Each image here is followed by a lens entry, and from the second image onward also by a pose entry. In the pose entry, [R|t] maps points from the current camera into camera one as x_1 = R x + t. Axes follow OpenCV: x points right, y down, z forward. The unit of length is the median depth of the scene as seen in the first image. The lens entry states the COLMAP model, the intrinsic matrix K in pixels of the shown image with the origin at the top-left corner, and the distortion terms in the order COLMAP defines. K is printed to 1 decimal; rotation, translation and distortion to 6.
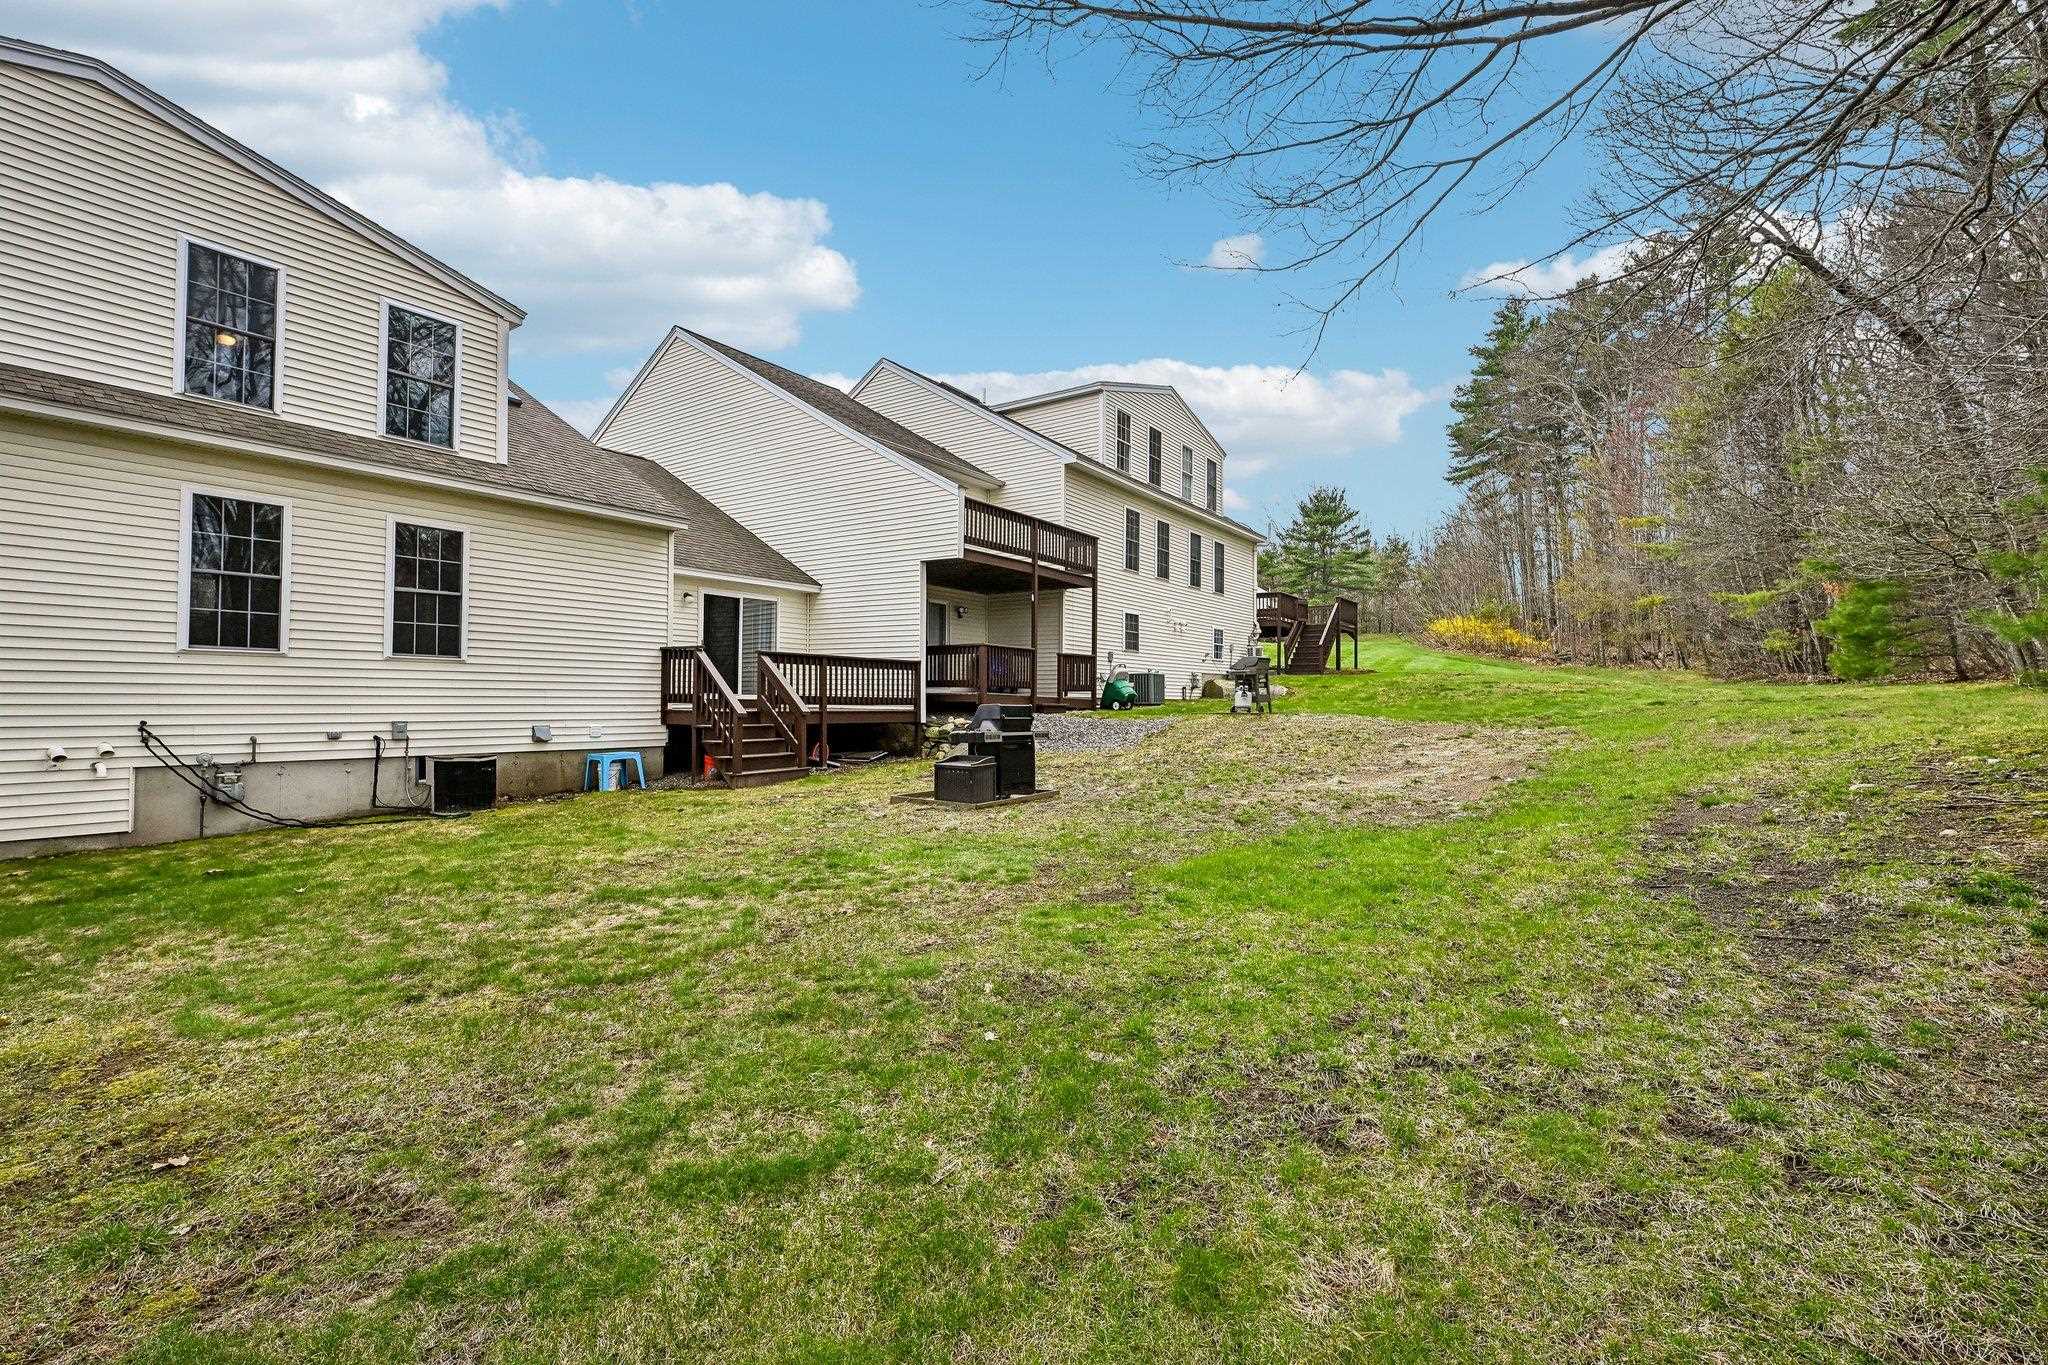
lens RADIAL K [[923.3, 0, 1024.0], [0, 923.3, 682.5], [0, 0, 1]] dist [0.000705, -0.000389]
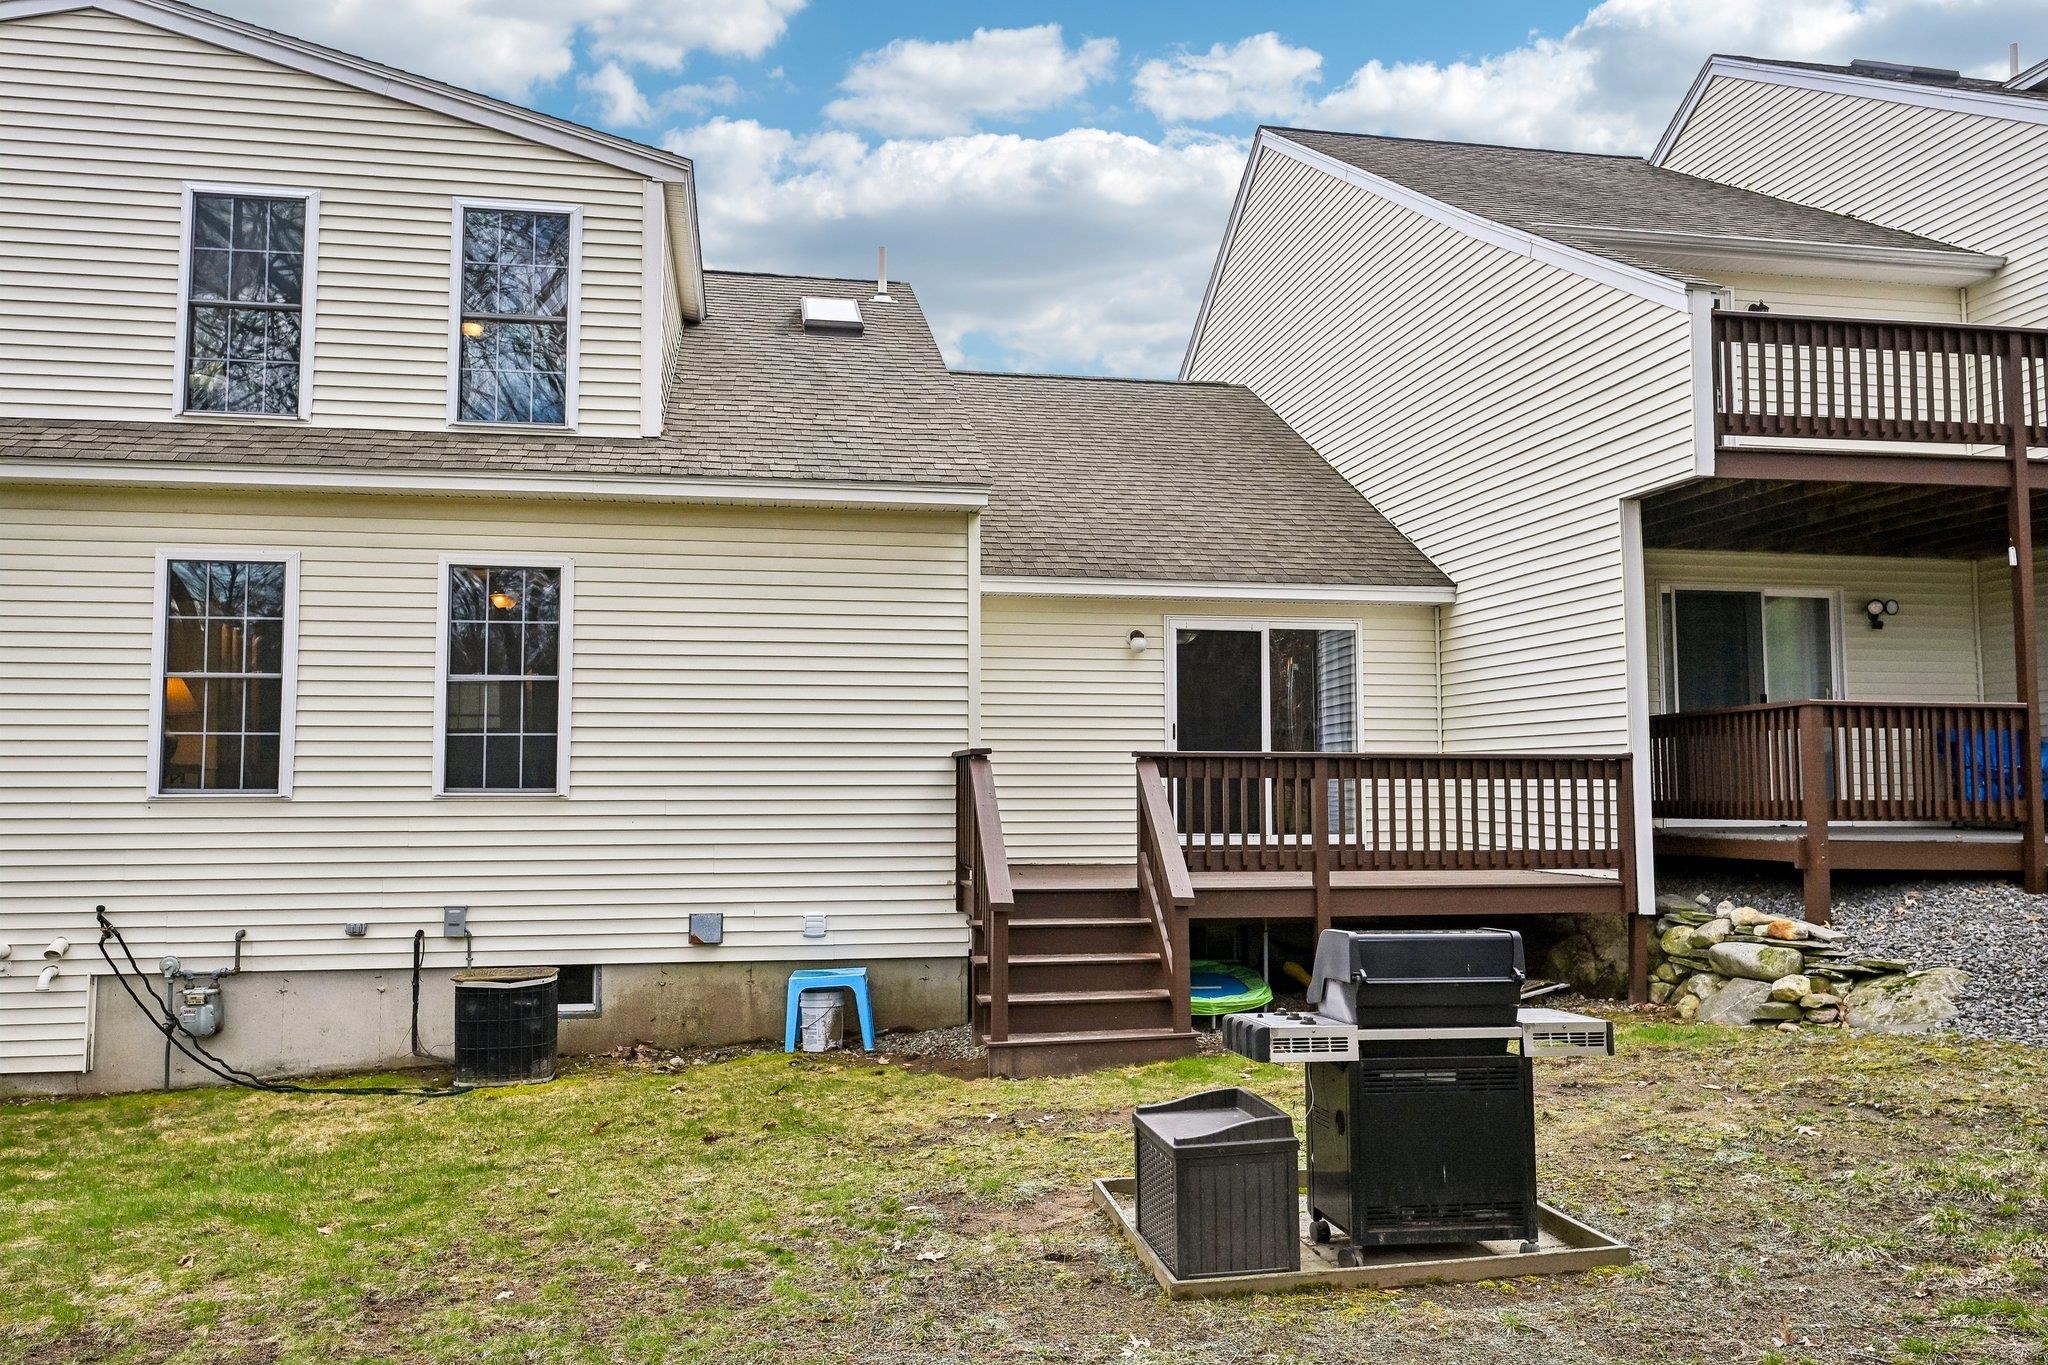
lens RADIAL K [[1525.3, 0, 1024.0], [0, 1525.3, 682.5], [0, 0, 1]] dist [0.000440, -0.002214]
pose [[0.701859, -0.059455, -0.709830, 0.240381], [0.022244, 0.997854, -0.061586, -0.028454], [0.711969, 0.027435, 0.701675, 0.533617]]
